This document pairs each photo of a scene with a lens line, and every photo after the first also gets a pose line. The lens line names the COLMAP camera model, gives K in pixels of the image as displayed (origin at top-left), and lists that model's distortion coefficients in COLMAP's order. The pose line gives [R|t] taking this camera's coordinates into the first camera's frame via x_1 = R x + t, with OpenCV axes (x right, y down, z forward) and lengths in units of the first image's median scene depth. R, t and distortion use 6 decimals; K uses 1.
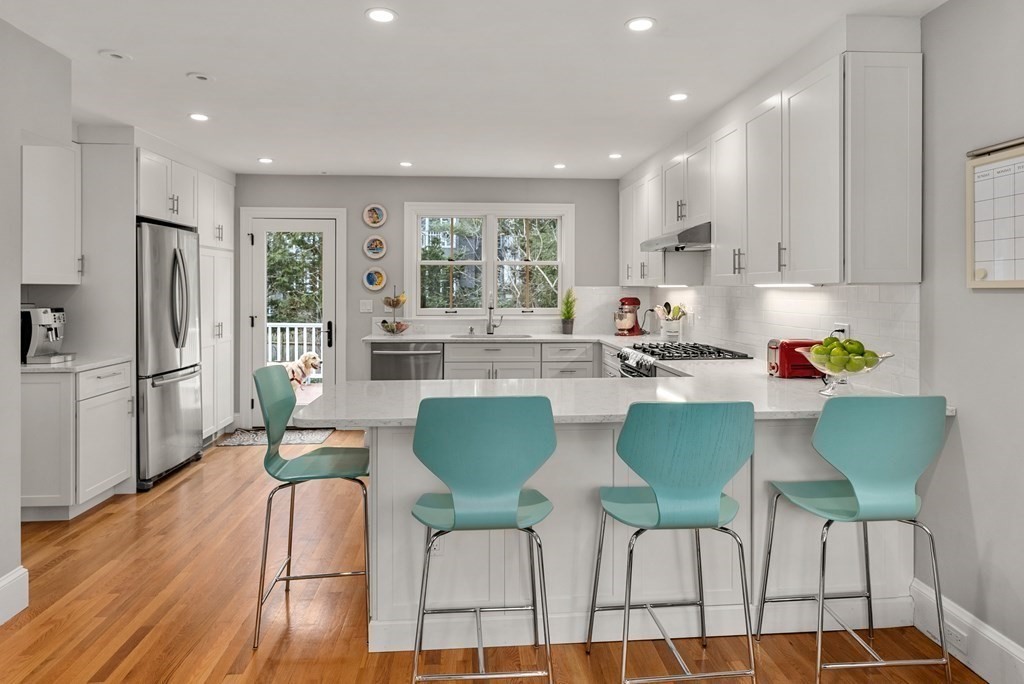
lens RADIAL K [[622.9, 0, 506.1], [0, 622.9, 295.6], [0, 0, 1]] dist [0.008518, -0.002008]
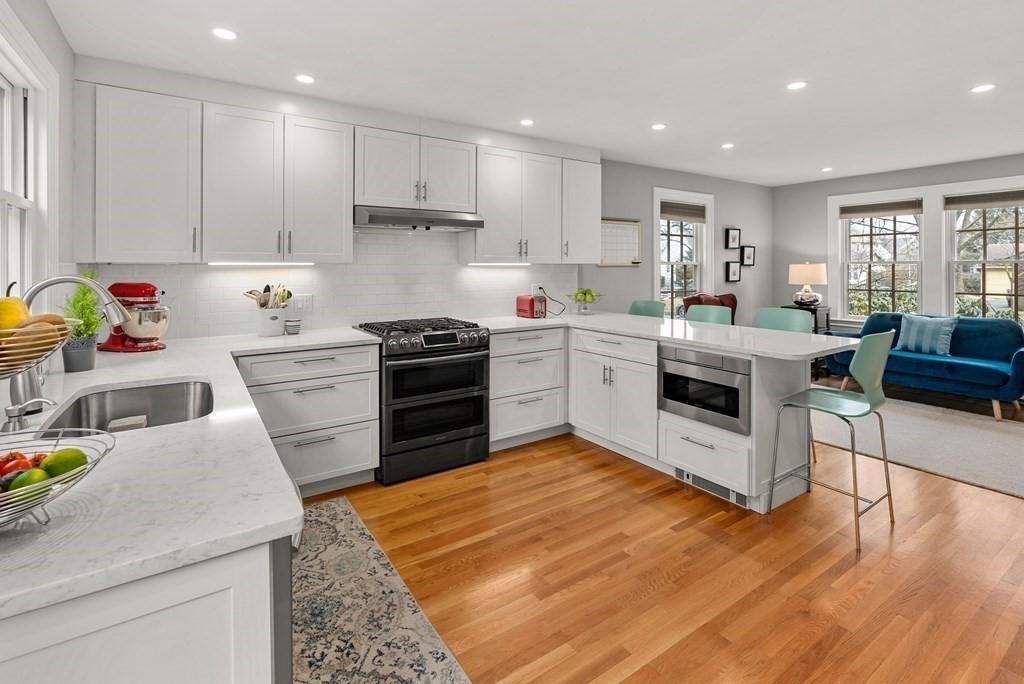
lens RADIAL K [[487.8, 0, 524.6], [0, 487.8, 266.6], [0, 0, 1]] dist [-0.000887, 0.002639]
pose [[-0.516633, -0.002051, 0.856204, -0.372995], [0.010388, 0.999909, 0.008664, -0.011977], [-0.856144, 0.013371, -0.516565, 0.940734]]
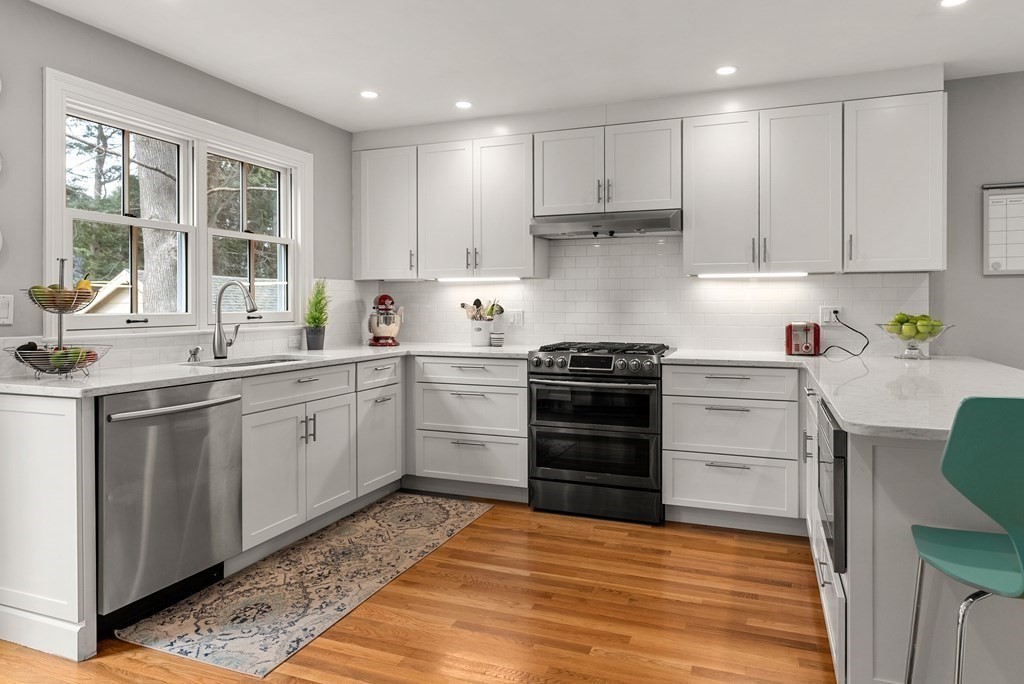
lens RADIAL K [[638.0, 0, 528.9], [0, 638.0, 308.6], [0, 0, 1]] dist [-0.004871, -0.001478]
pose [[0.408478, -0.008045, 0.912733, -0.439166], [0.012912, 0.999912, 0.003035, 0.019944], [-0.912677, 0.010545, 0.408546, 0.537308]]
